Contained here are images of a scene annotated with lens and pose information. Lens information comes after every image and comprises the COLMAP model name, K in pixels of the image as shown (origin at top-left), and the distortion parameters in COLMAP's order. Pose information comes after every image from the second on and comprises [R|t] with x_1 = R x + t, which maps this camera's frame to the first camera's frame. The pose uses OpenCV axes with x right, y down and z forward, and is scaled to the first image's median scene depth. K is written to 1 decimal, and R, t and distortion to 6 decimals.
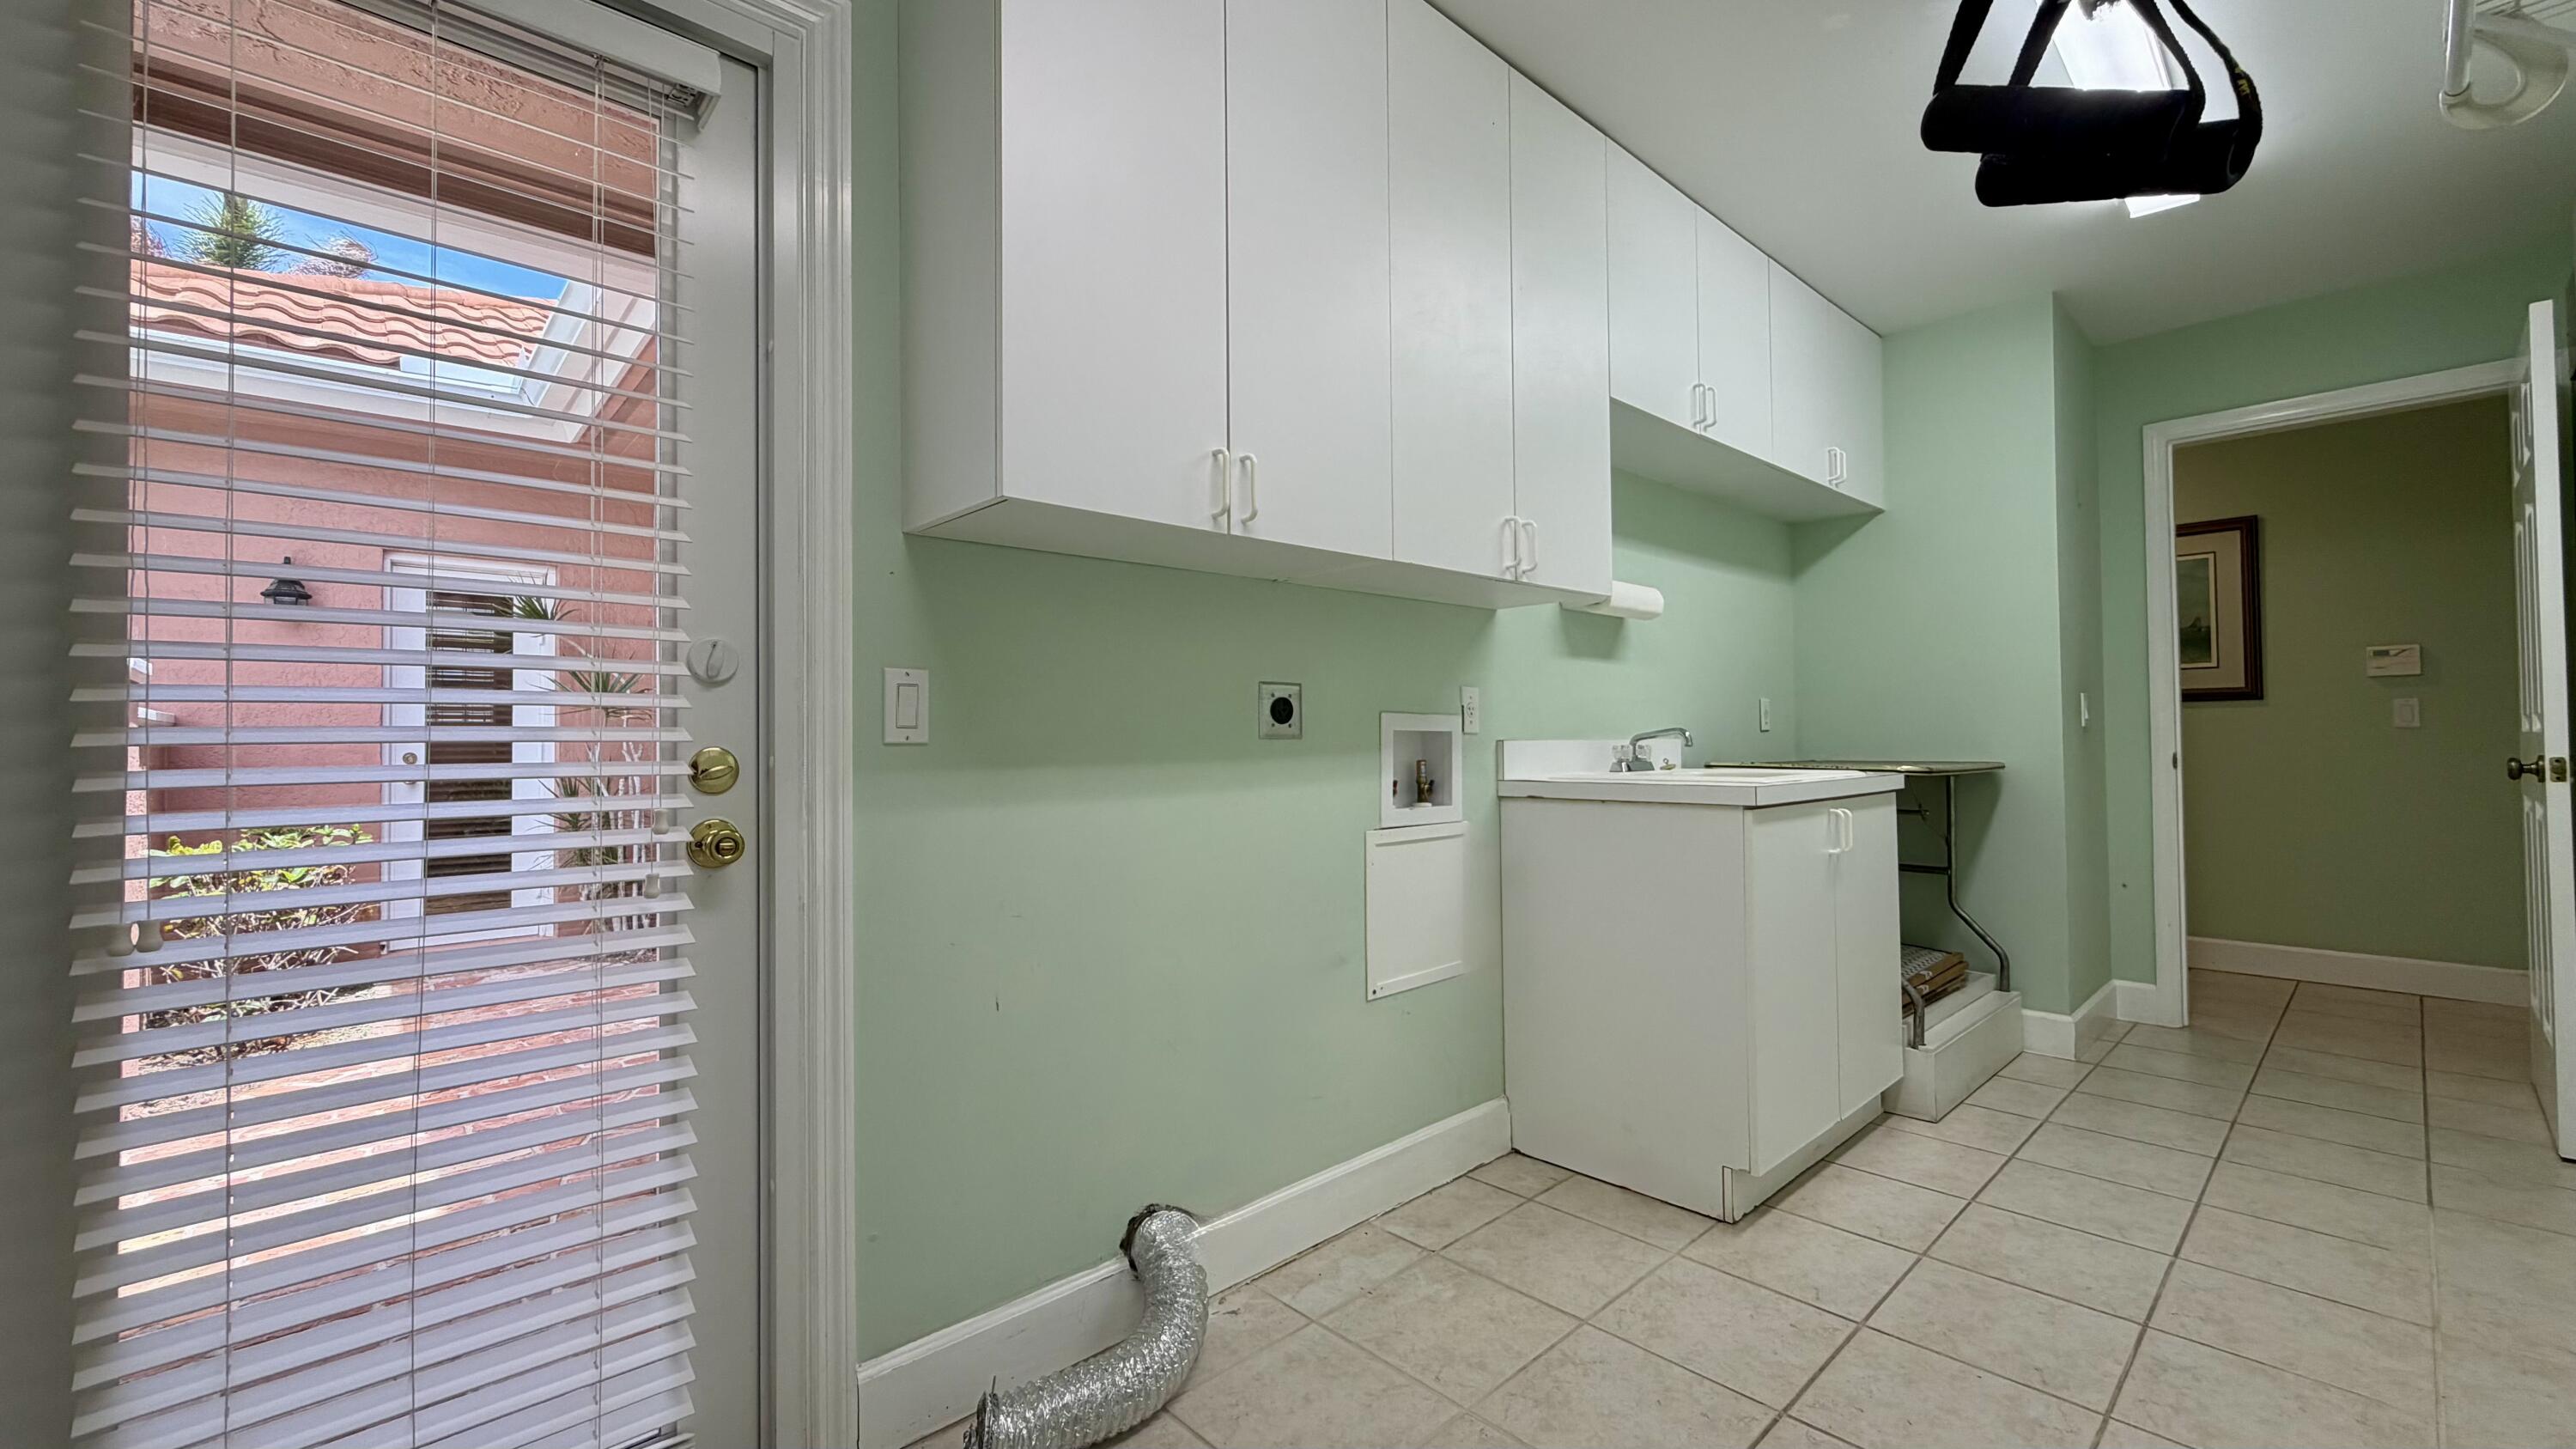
lens RADIAL K [[1028.9, 0, 1283.4], [0, 1028.9, 720.5], [0, 0, 1]] dist [-0.000045, 0.000308]
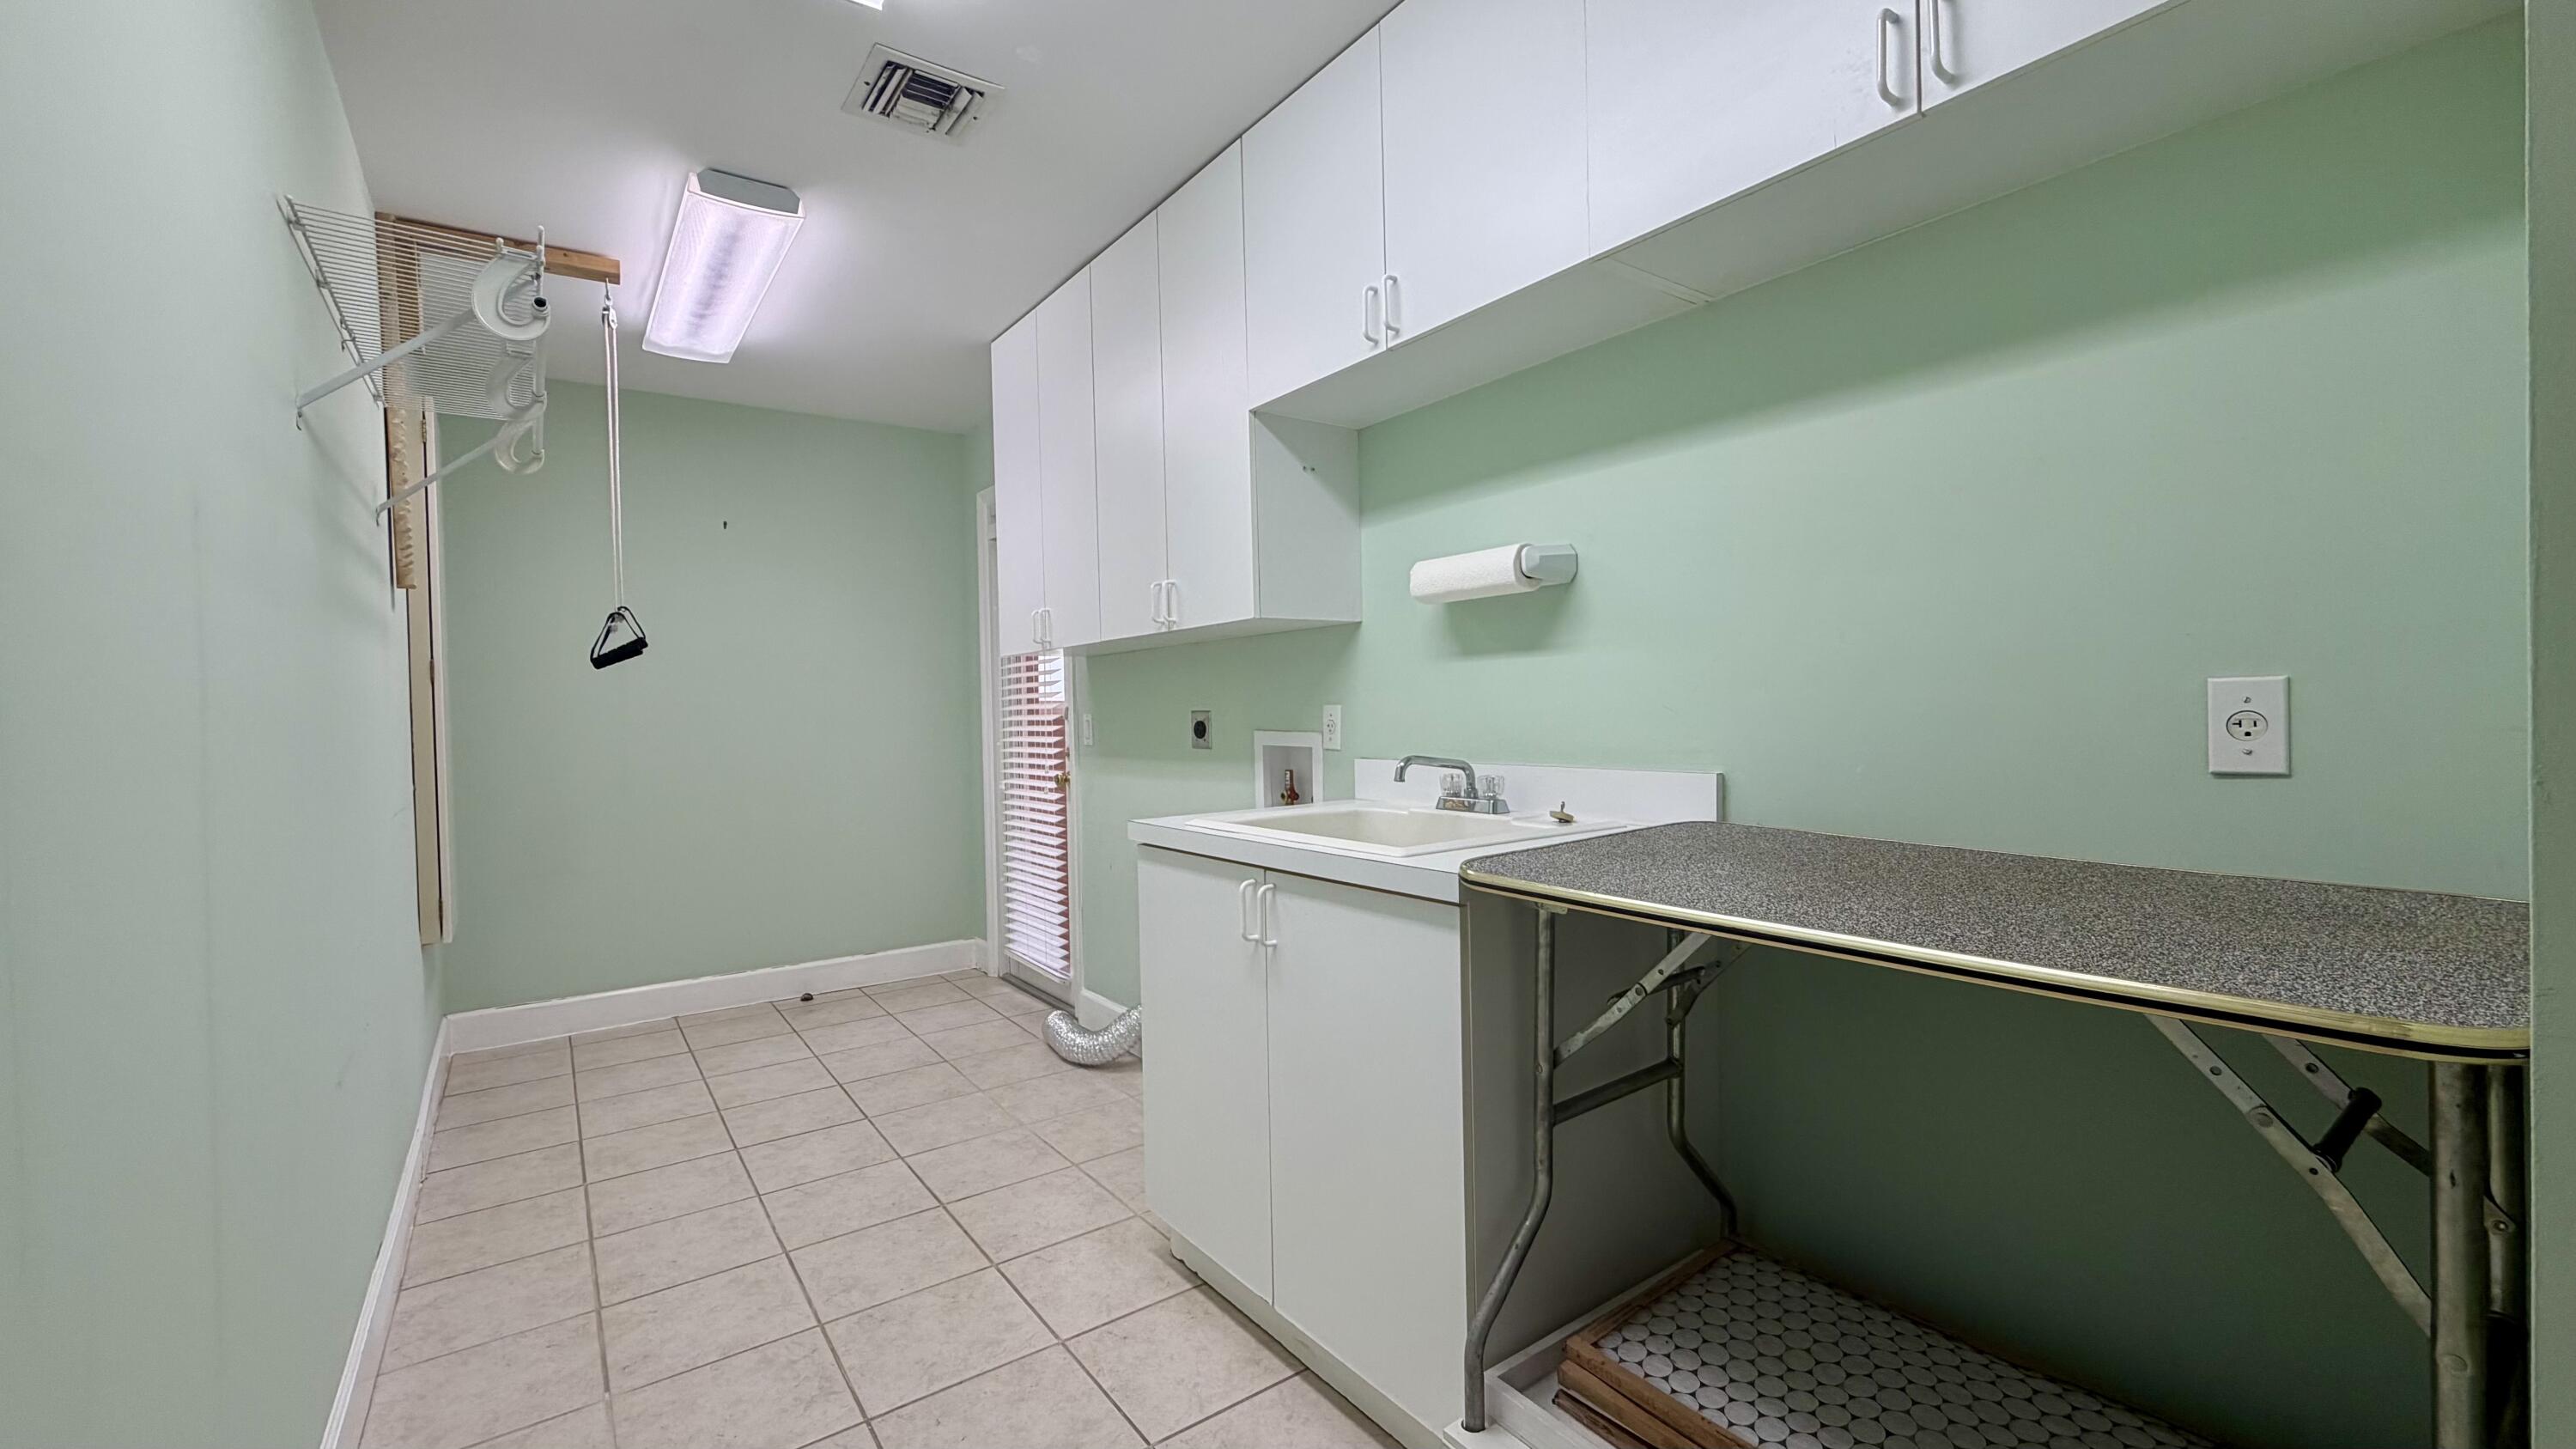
lens RADIAL K [[1028.9, 0, 1283.5], [0, 1028.9, 723.4], [0, 0, 1]] dist [-0.000045, 0.000308]
pose [[-0.113736, 0.028735, -0.993095, 1.442248], [0.041736, 0.998837, 0.024121, -0.049018], [0.992634, -0.038704, -0.114803, 1.272647]]
